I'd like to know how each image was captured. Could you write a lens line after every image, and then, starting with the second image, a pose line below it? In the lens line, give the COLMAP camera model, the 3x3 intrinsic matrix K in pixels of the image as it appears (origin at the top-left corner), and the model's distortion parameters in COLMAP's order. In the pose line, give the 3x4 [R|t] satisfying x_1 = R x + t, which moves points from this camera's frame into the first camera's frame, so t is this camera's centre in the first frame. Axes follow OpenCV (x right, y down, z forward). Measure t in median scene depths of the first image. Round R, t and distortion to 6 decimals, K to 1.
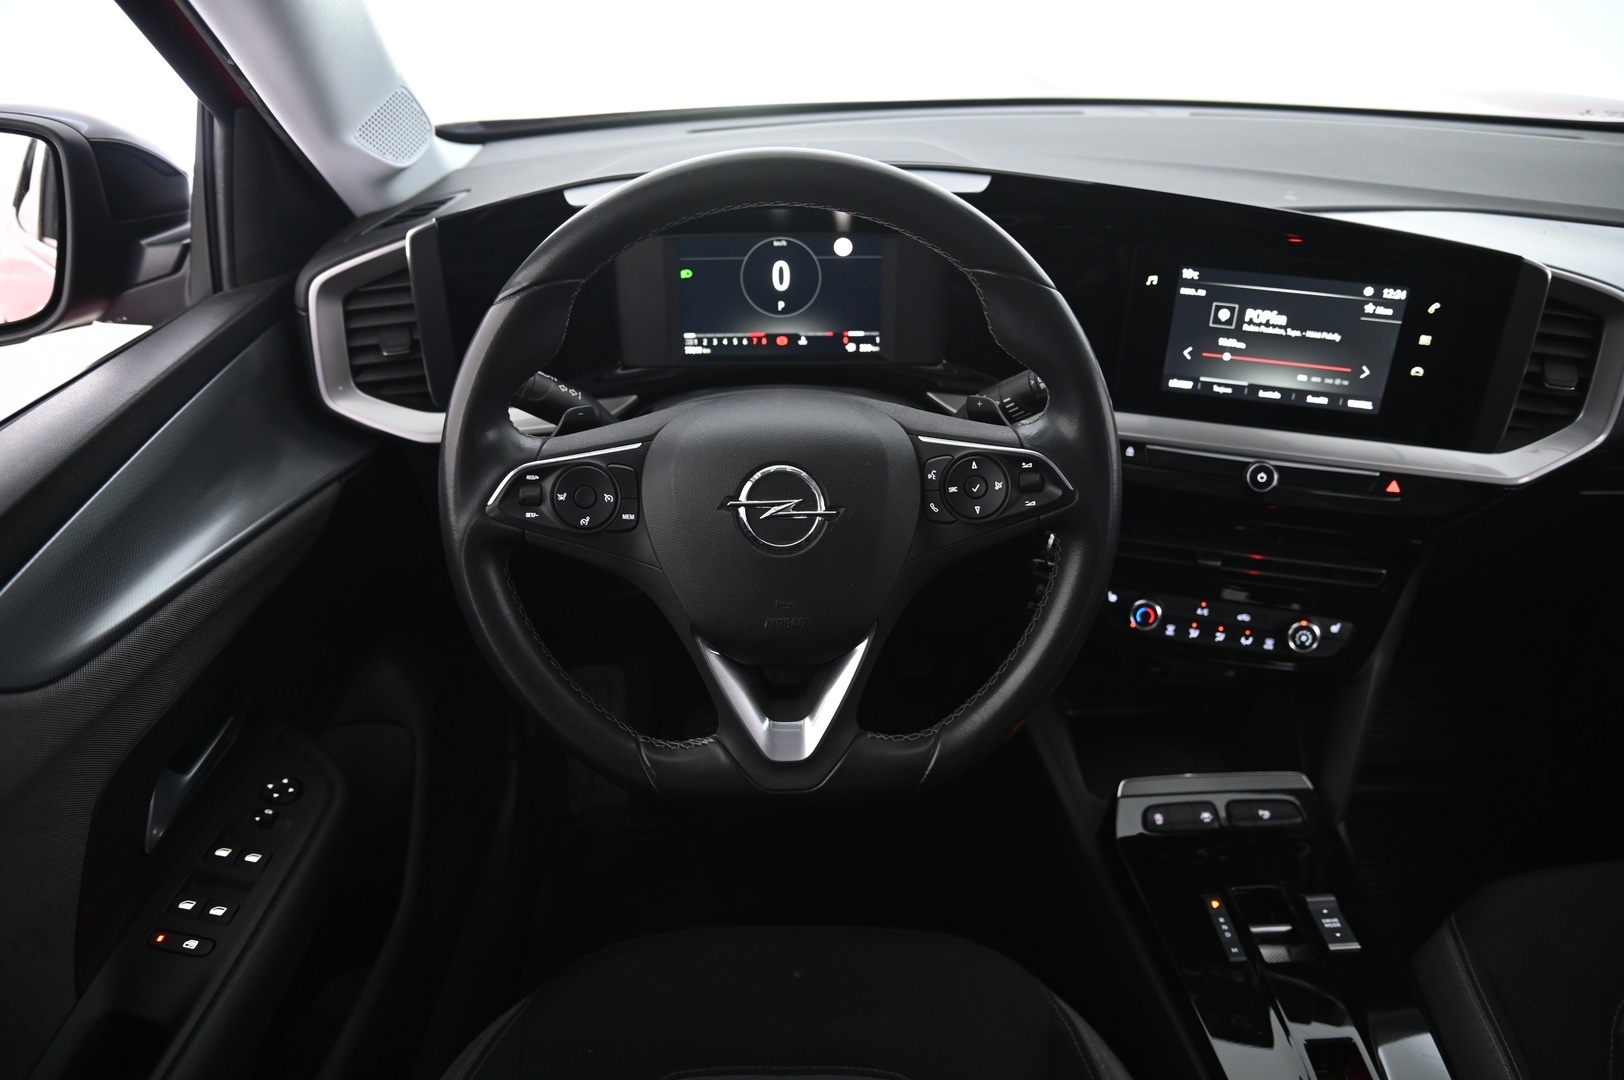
lens RADIAL K [[1118.9, 0, 808.5], [0, 1118.9, 545.6], [0, 0, 1]] dist [-0.122845, 0.064015]
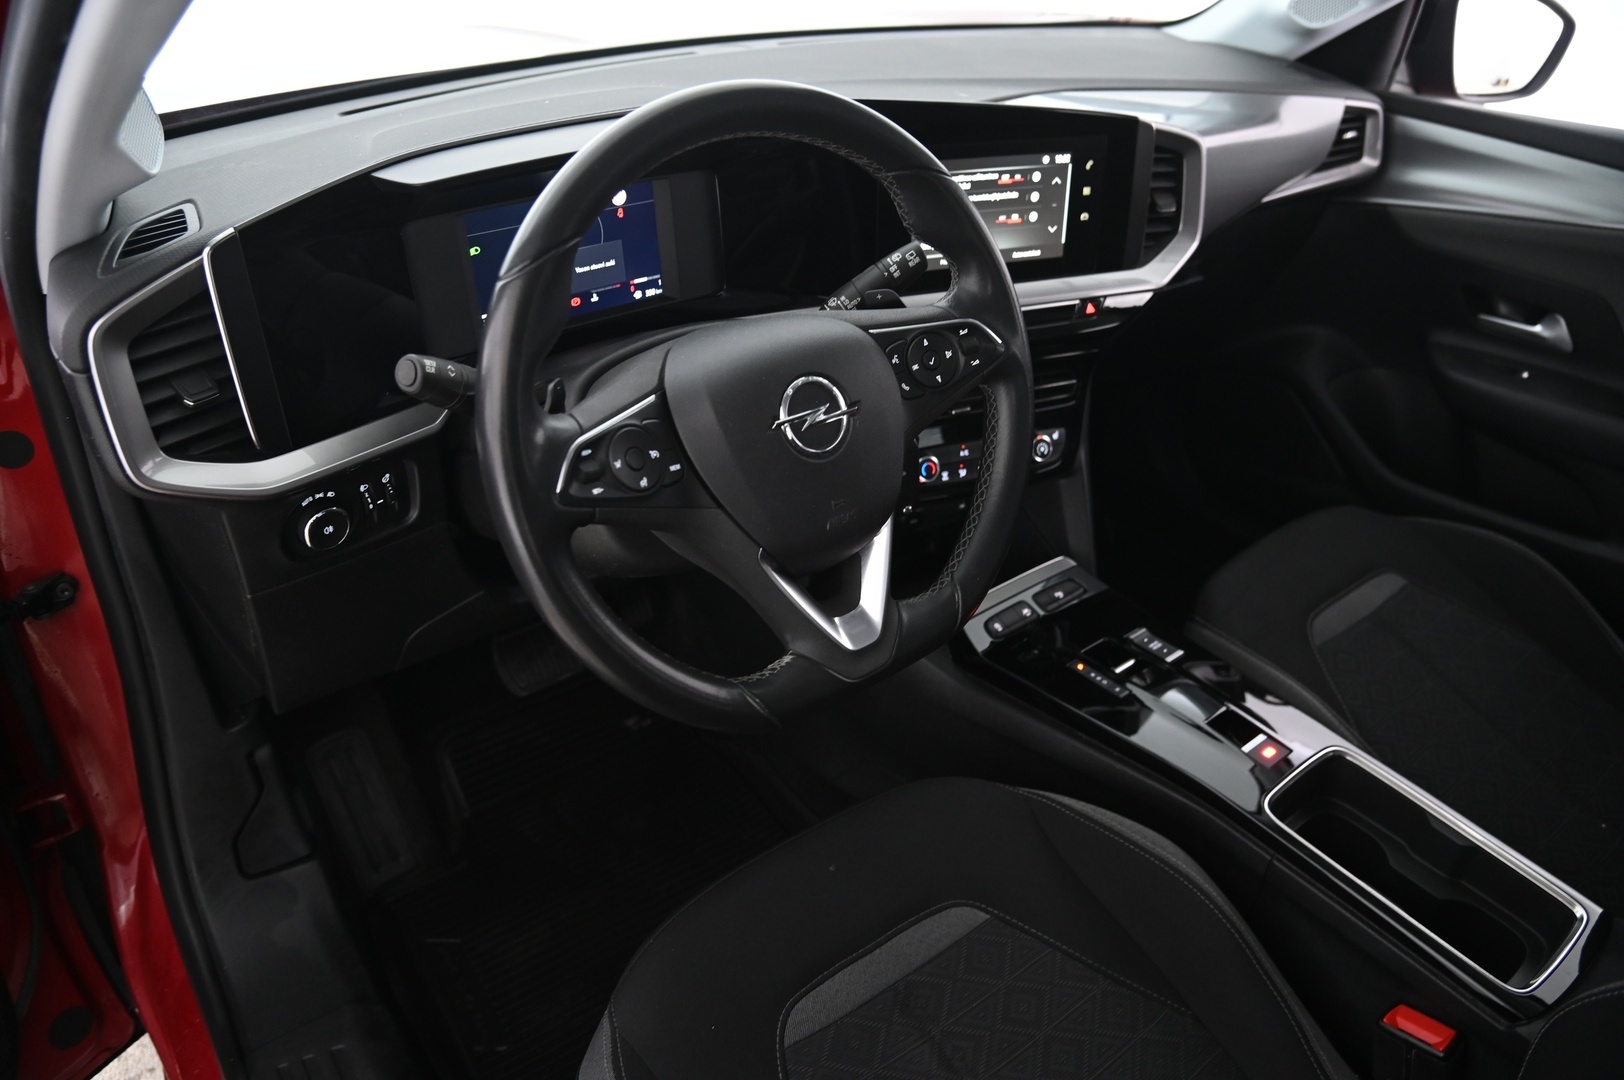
lens RADIAL K [[1118.9, 0, 825.6], [0, 1118.9, 545.4], [0, 0, 1]] dist [-0.122845, 0.064015]
pose [[0.799277, -0.306970, 0.516648, -0.465128], [0.294533, 0.949465, 0.108476, -0.022312], [-0.523838, 0.065468, 0.849298, 0.075267]]
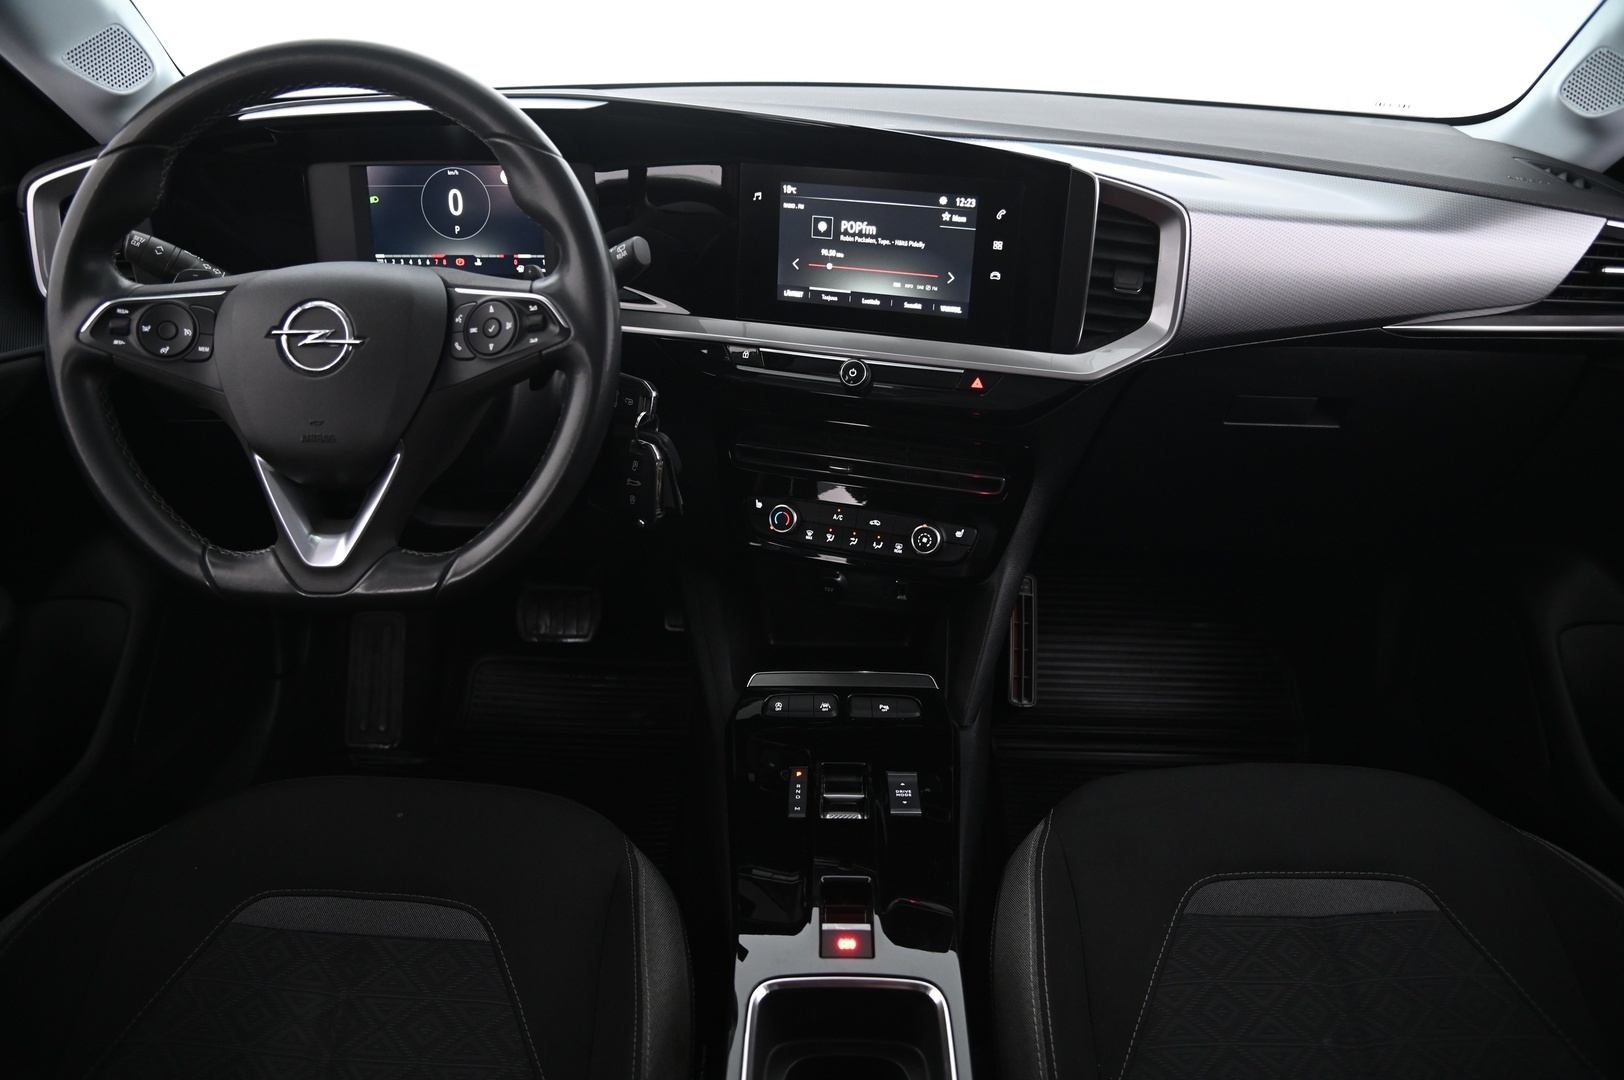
lens RADIAL K [[1118.9, 0, 811.3], [0, 1118.9, 542.1], [0, 0, 1]] dist [-0.122845, 0.064015]
pose [[0.999309, 0.032280, -0.018444, 0.398989], [-0.033695, 0.996031, -0.082379, 0.196158], [0.015712, 0.082944, 0.996430, -0.081174]]
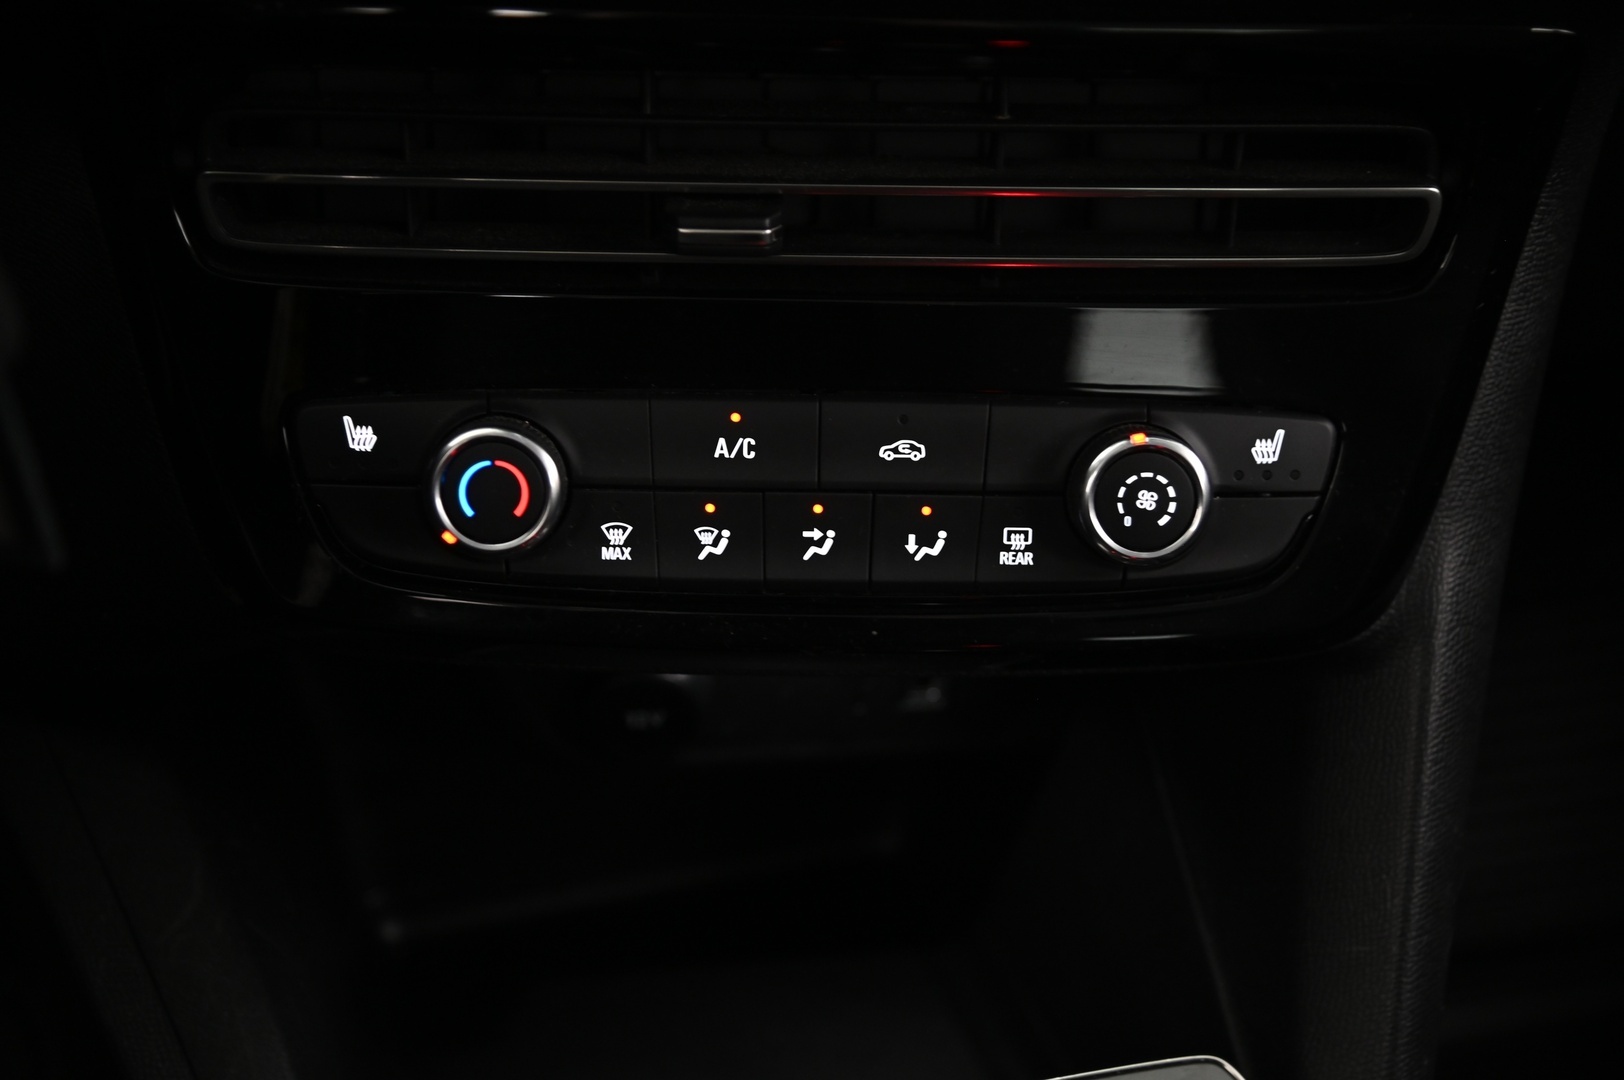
lens RADIAL K [[2595.3, 0, 813.7], [0, 2595.3, 541.7], [0, 0, 1]] dist [0.148925, 0.000000]
pose [[0.959658, -0.118929, 0.254780, 0.257055], [0.121184, 0.992606, 0.006885, 0.088703], [-0.253715, 0.024268, 0.966974, 0.506164]]
